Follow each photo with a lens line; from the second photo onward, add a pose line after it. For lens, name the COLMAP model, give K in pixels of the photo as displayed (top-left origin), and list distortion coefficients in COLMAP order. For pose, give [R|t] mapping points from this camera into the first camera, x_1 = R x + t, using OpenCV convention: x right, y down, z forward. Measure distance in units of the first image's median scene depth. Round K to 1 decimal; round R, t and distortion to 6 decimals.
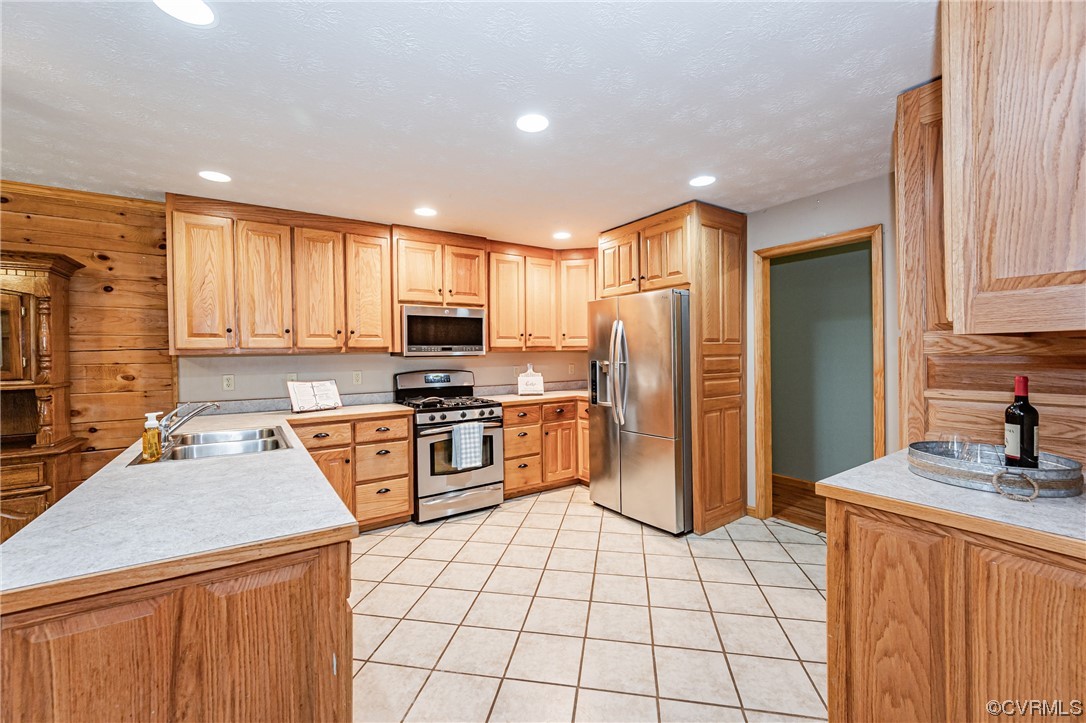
lens RADIAL K [[438.9, 0, 541.7], [0, 438.9, 353.8], [0, 0, 1]] dist [0.000223, 0.000028]
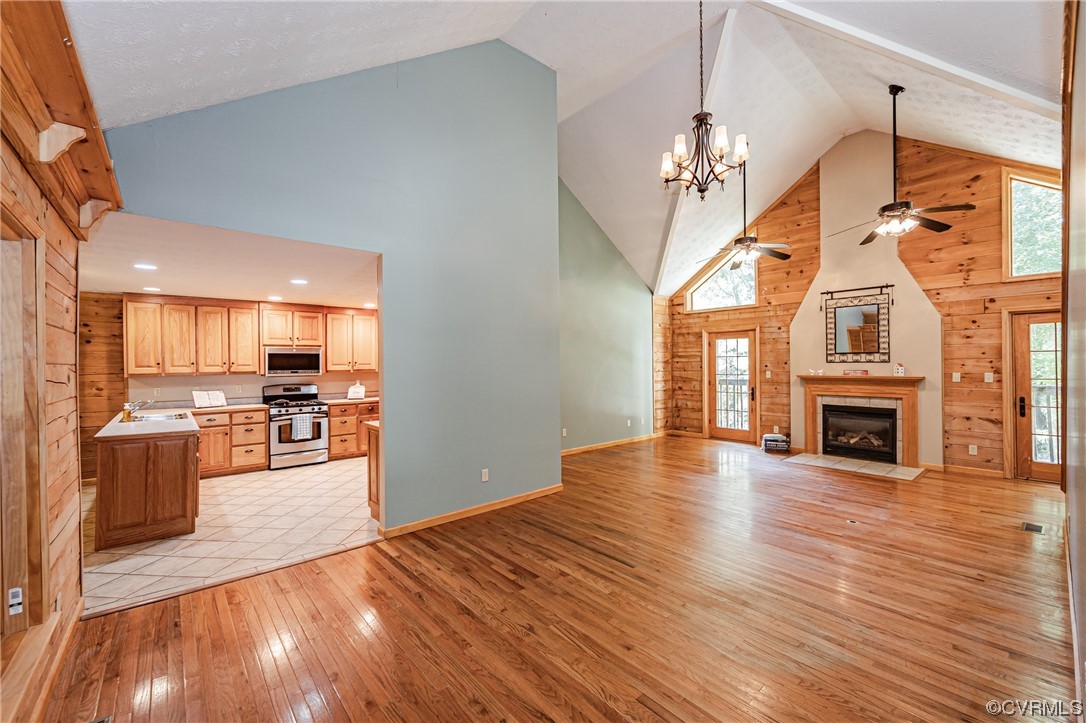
lens RADIAL K [[437.5, 0, 540.1], [0, 437.5, 360.6], [0, 0, 1]] dist [0.000406, -0.000229]
pose [[0.993910, 0.005387, 0.110063, 0.677738], [-0.004443, 0.999951, -0.008817, -0.055688], [-0.110105, 0.008275, 0.993885, -0.999571]]
